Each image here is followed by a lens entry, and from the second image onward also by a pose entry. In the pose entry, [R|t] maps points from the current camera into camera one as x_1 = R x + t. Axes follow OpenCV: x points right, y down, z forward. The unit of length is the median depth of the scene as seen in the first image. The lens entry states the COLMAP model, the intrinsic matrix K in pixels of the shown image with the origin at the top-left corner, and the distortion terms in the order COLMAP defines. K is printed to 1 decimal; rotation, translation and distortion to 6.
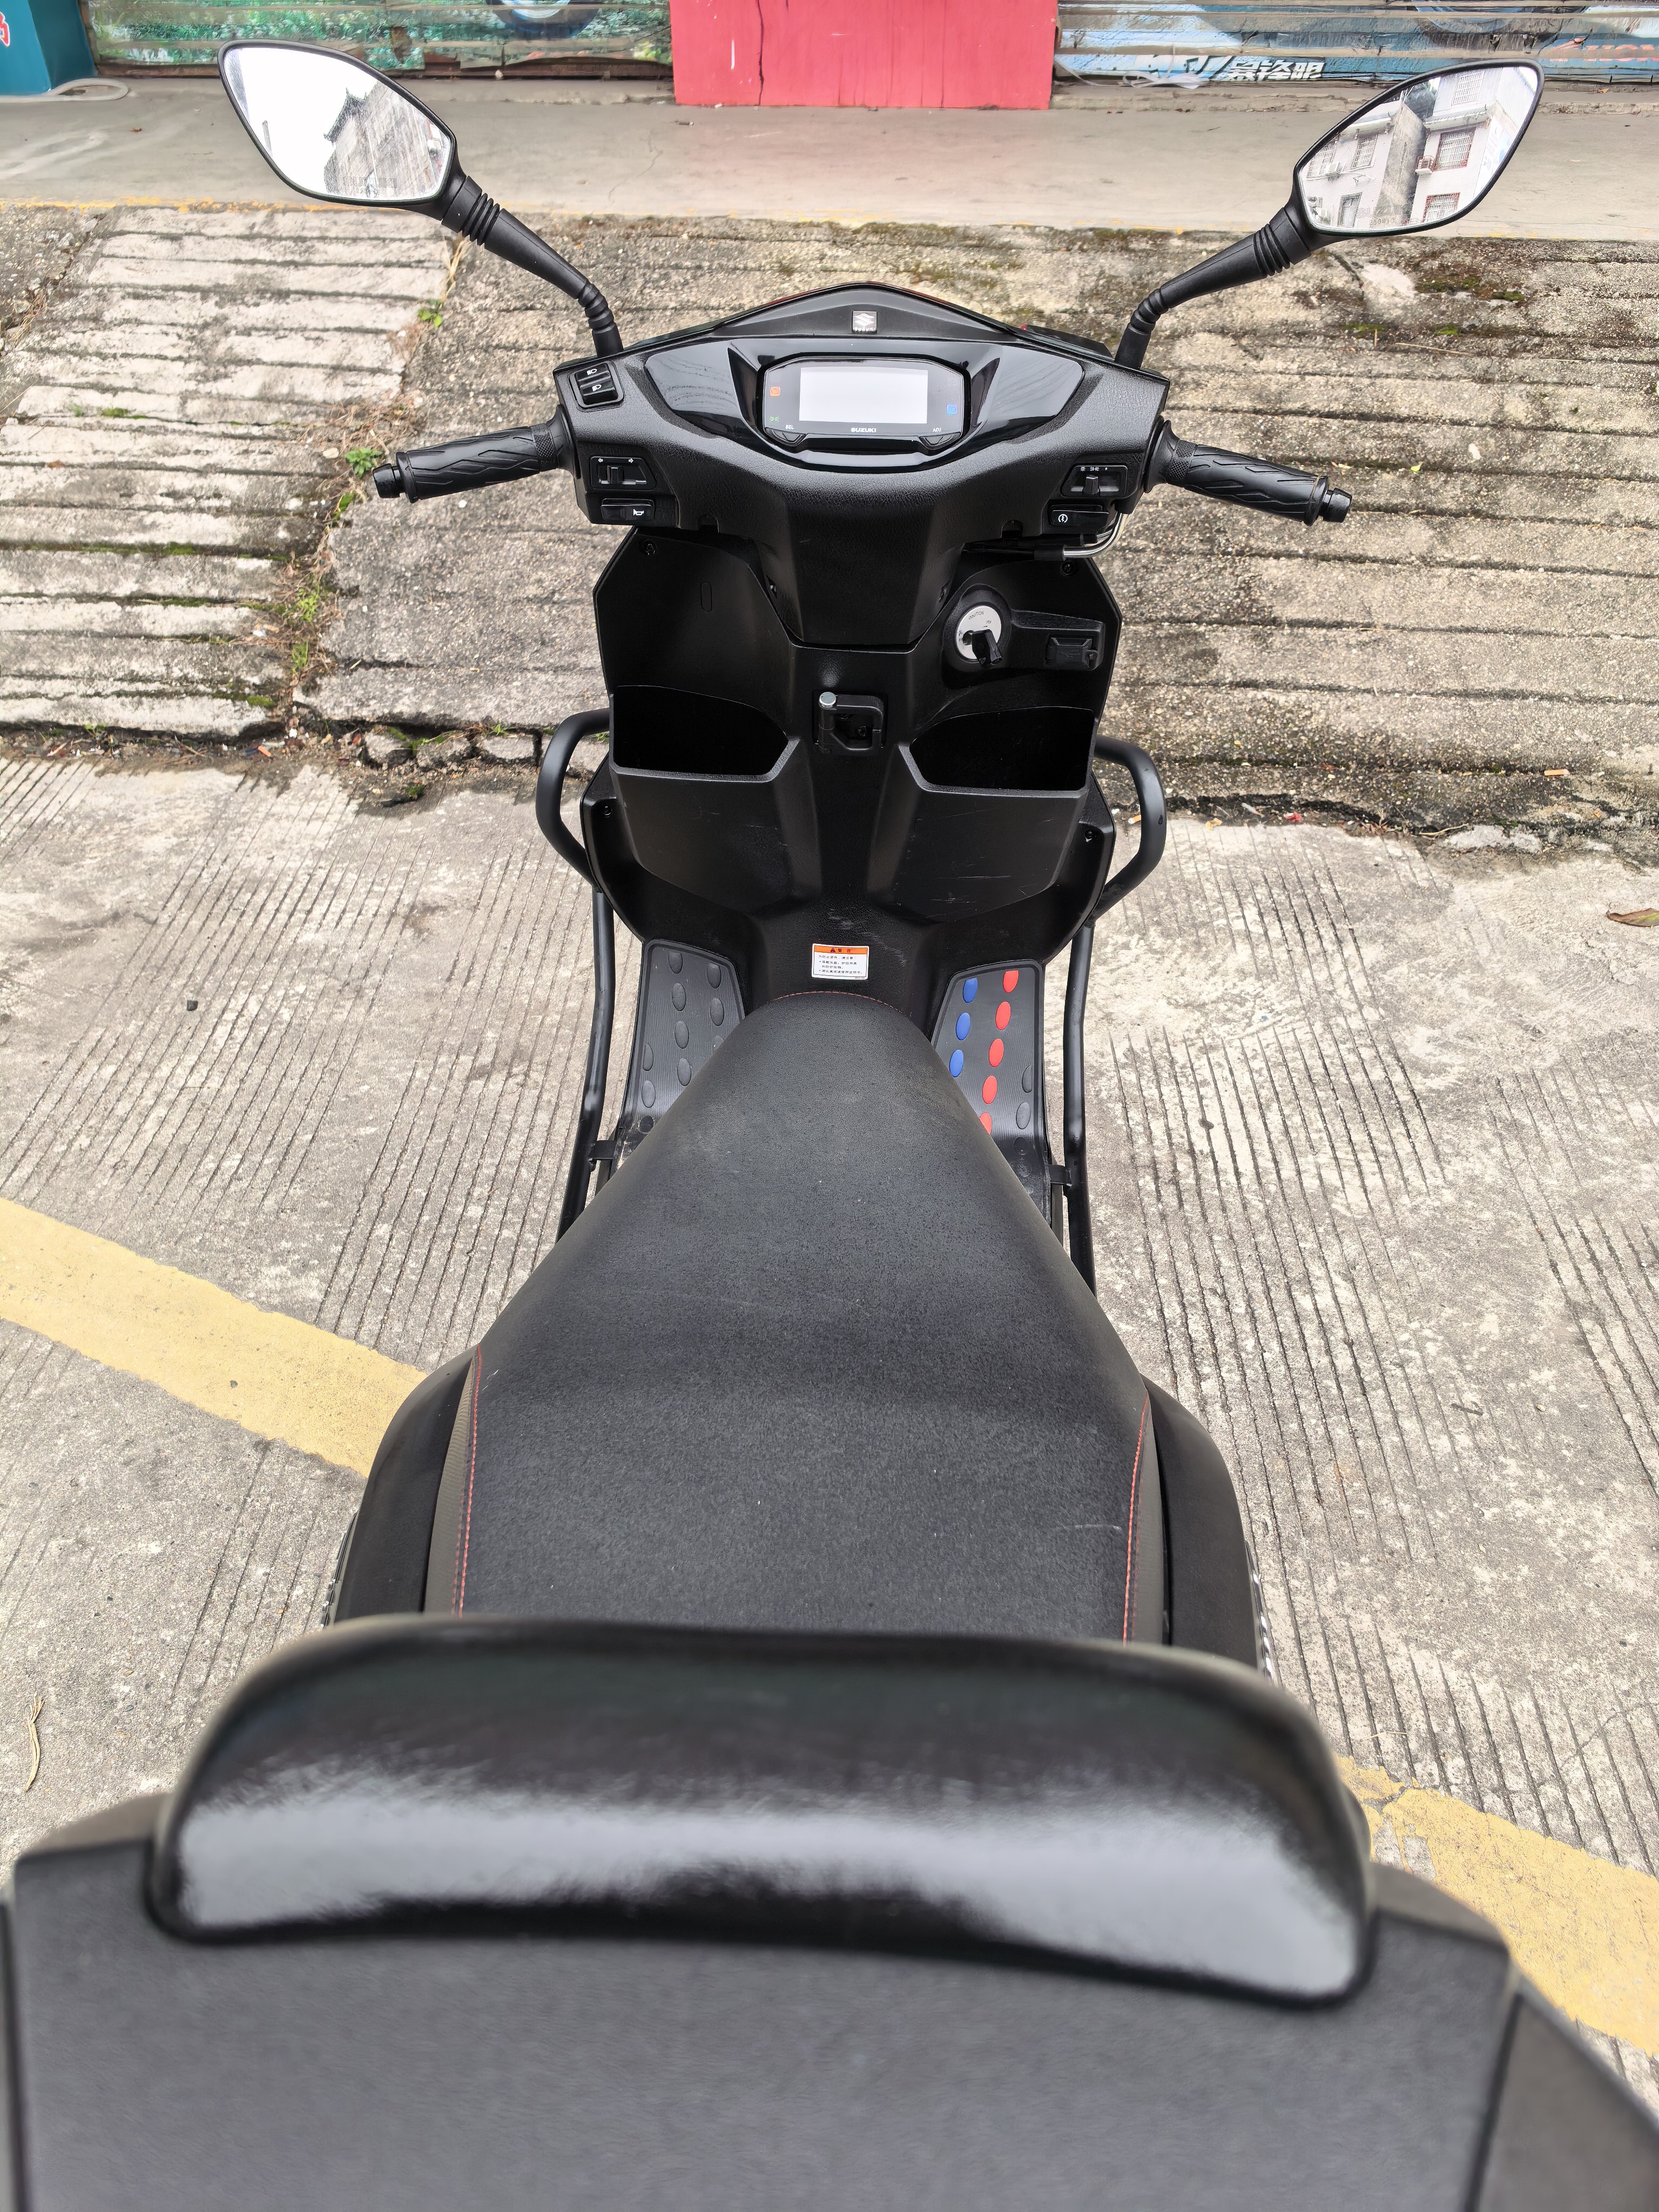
lens RADIAL K [[1565.0, 0, 829.5], [0, 1565.0, 1106.0], [0, 0, 1]] dist [0.048707, -0.071077]
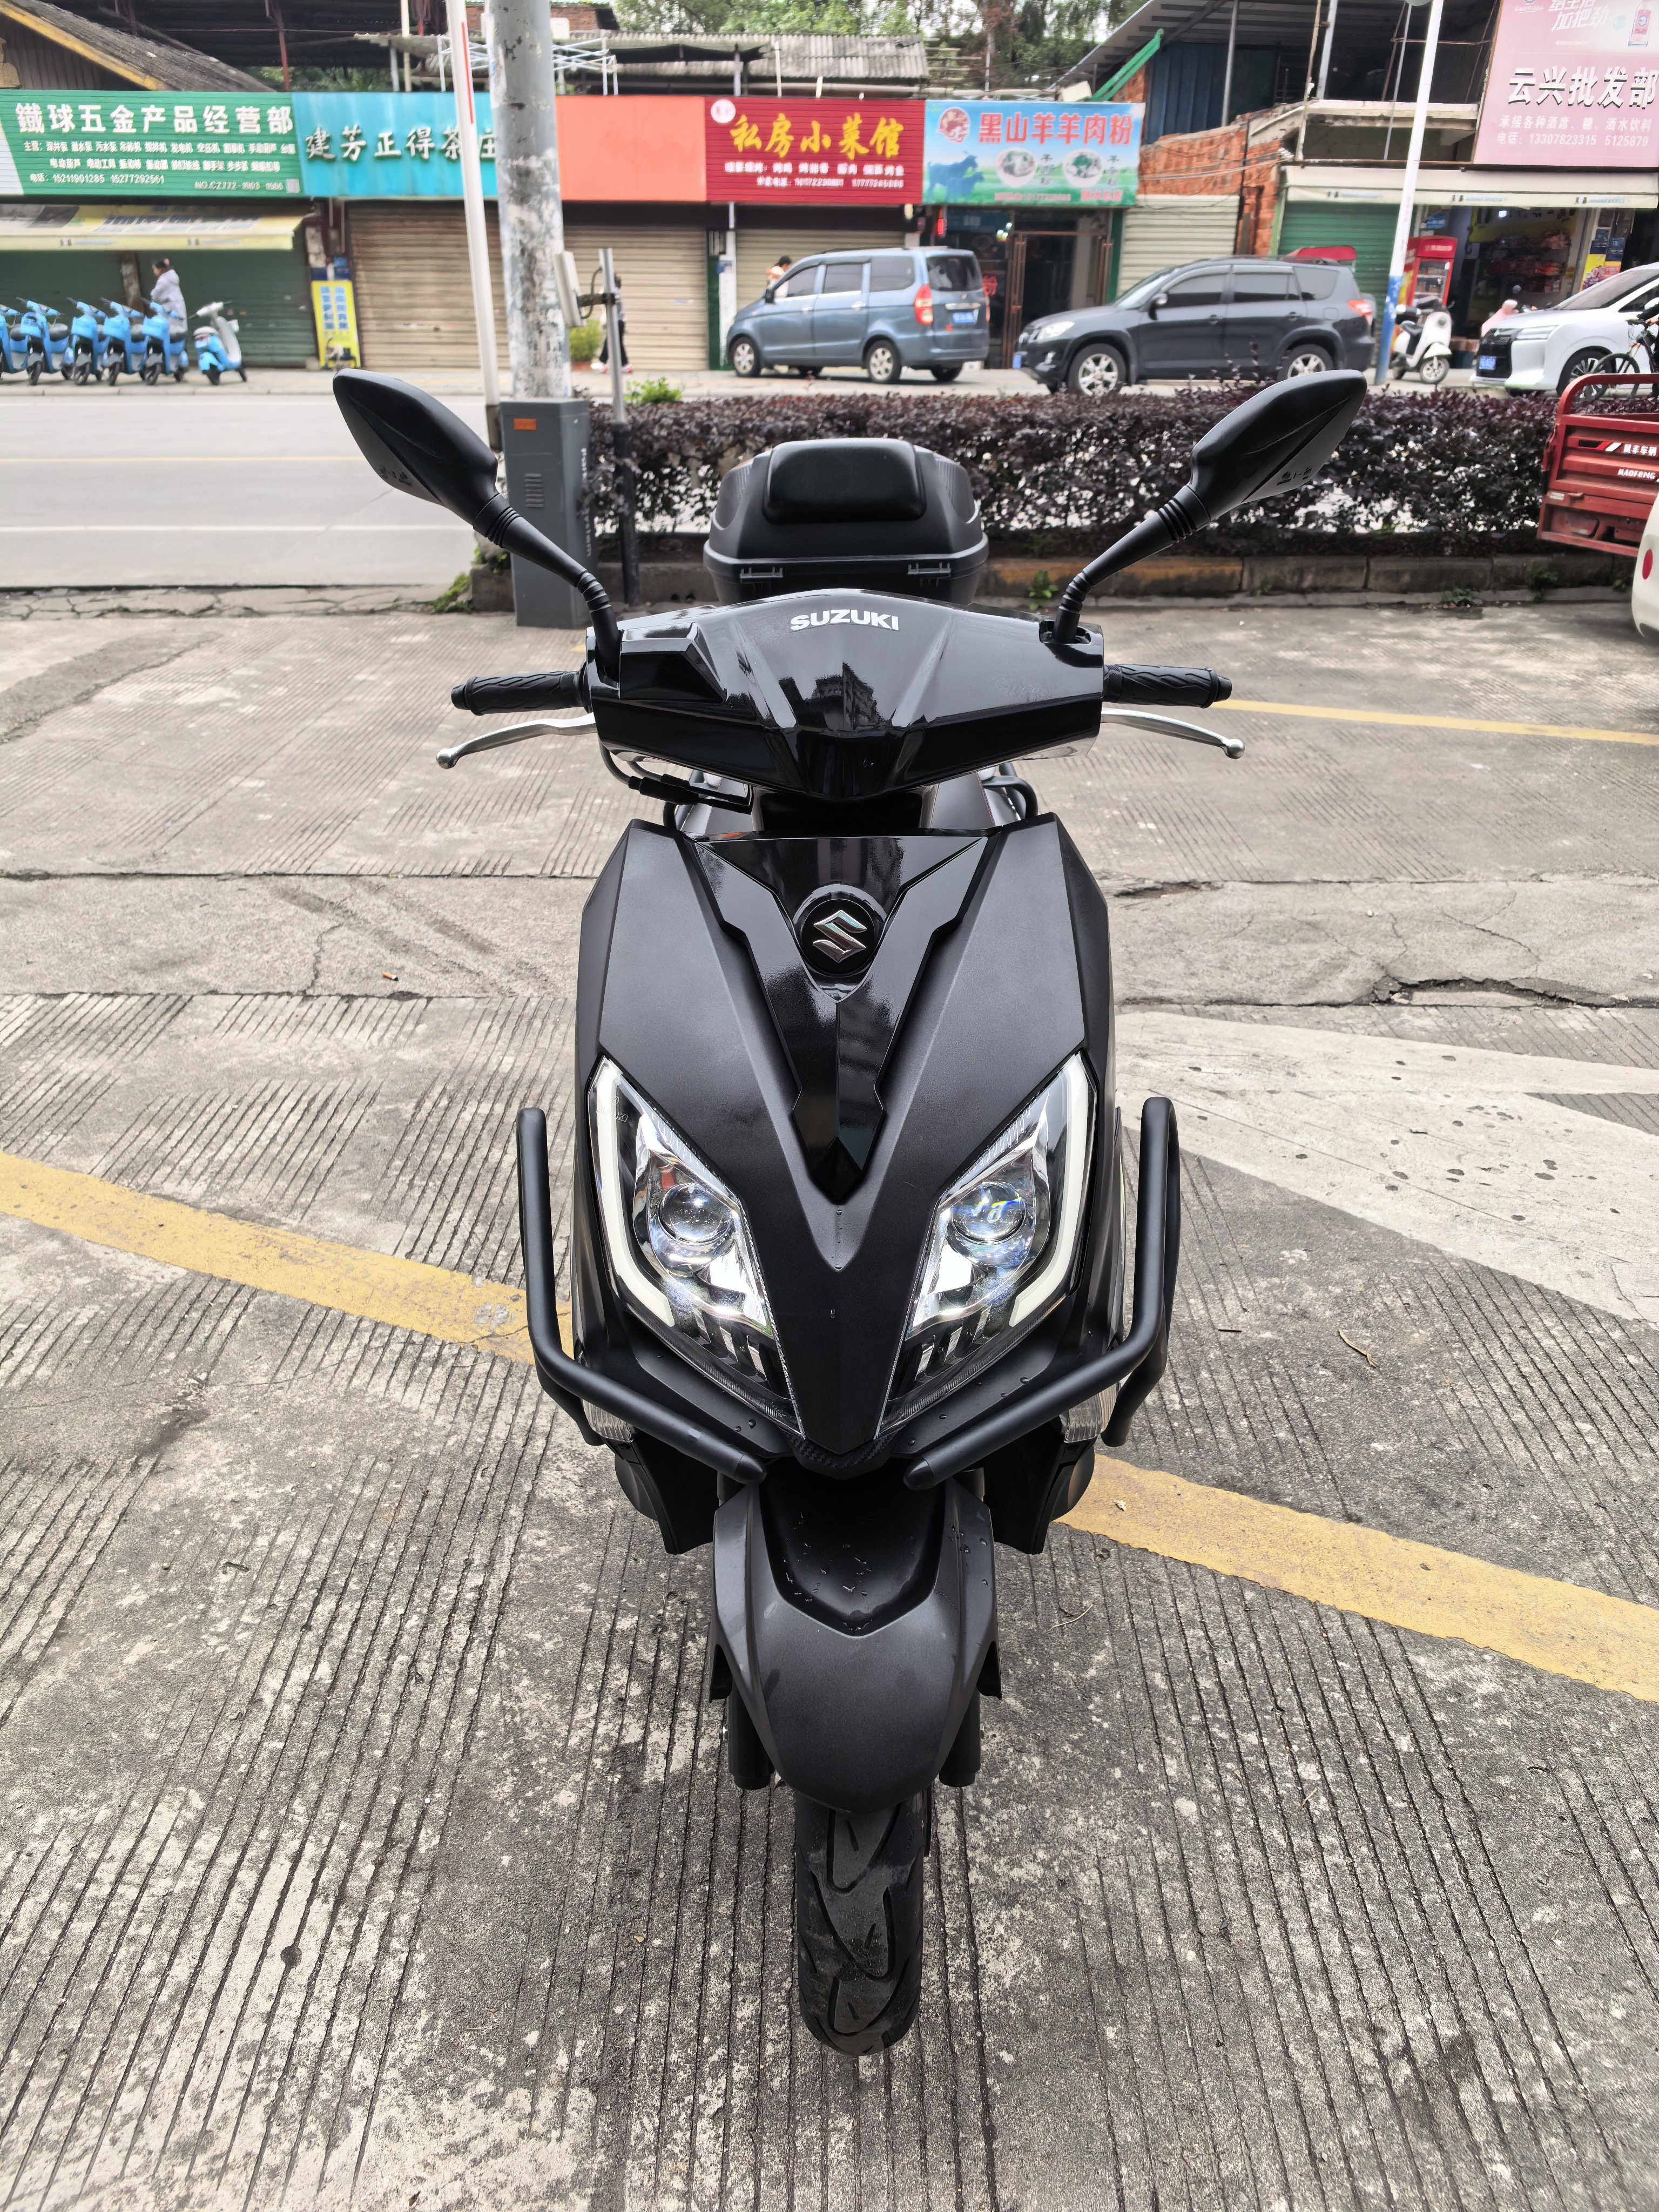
lens RADIAL K [[1565.0, 0, 829.5], [0, 1565.0, 1106.0], [0, 0, 1]] dist [0.048707, -0.071077]
pose [[-0.999747, 0.012237, -0.018852, 0.025290], [-0.012566, 0.391117, 0.920255, -0.834717], [0.018635, 0.920260, -0.390864, 1.054888]]
